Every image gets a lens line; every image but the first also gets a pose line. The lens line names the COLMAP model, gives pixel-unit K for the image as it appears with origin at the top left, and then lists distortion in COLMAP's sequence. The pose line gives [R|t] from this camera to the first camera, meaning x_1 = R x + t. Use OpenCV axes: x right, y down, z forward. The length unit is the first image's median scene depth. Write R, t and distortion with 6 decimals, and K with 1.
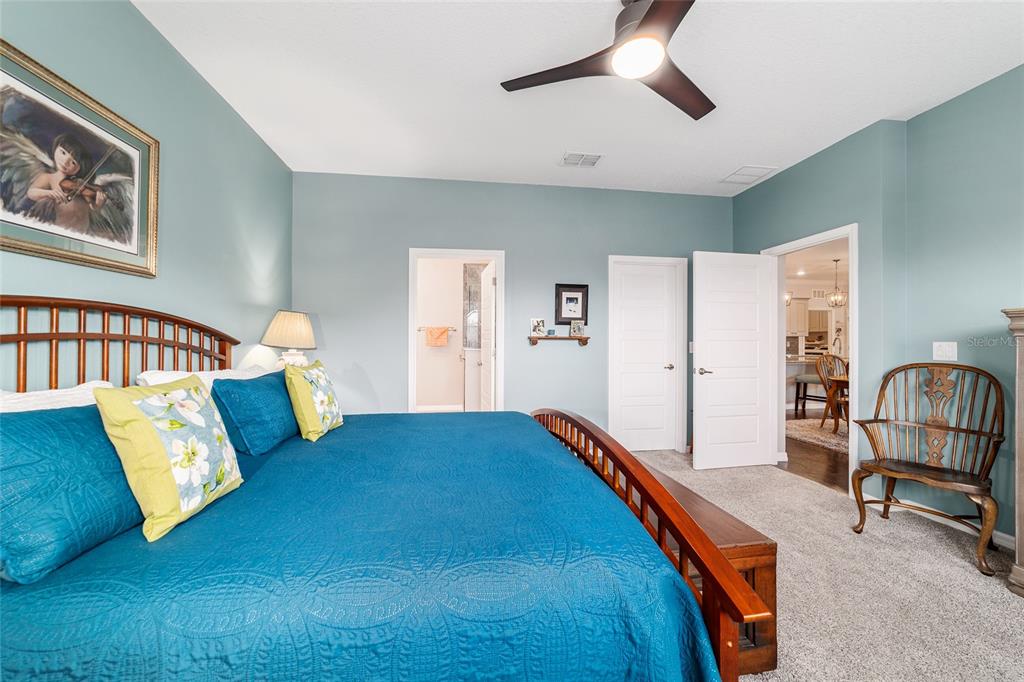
lens RADIAL K [[391.4, 0, 507.9], [0, 391.4, 338.4], [0, 0, 1]] dist [-0.019450, 0.009313]
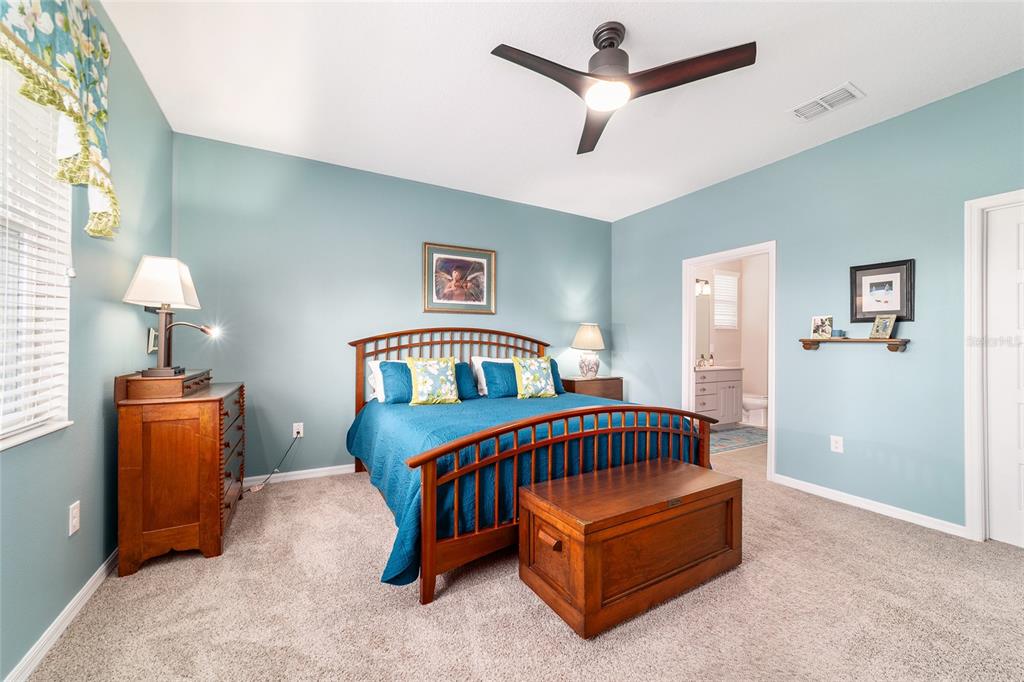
lens RADIAL K [[391.4, 0, 507.9], [0, 391.4, 338.4], [0, 0, 1]] dist [-0.019450, 0.009313]
pose [[0.367998, -0.014410, -0.929715, 1.009304], [0.000607, 0.999883, -0.015258, 0.009261], [0.929826, 0.005050, 0.367964, 0.241053]]
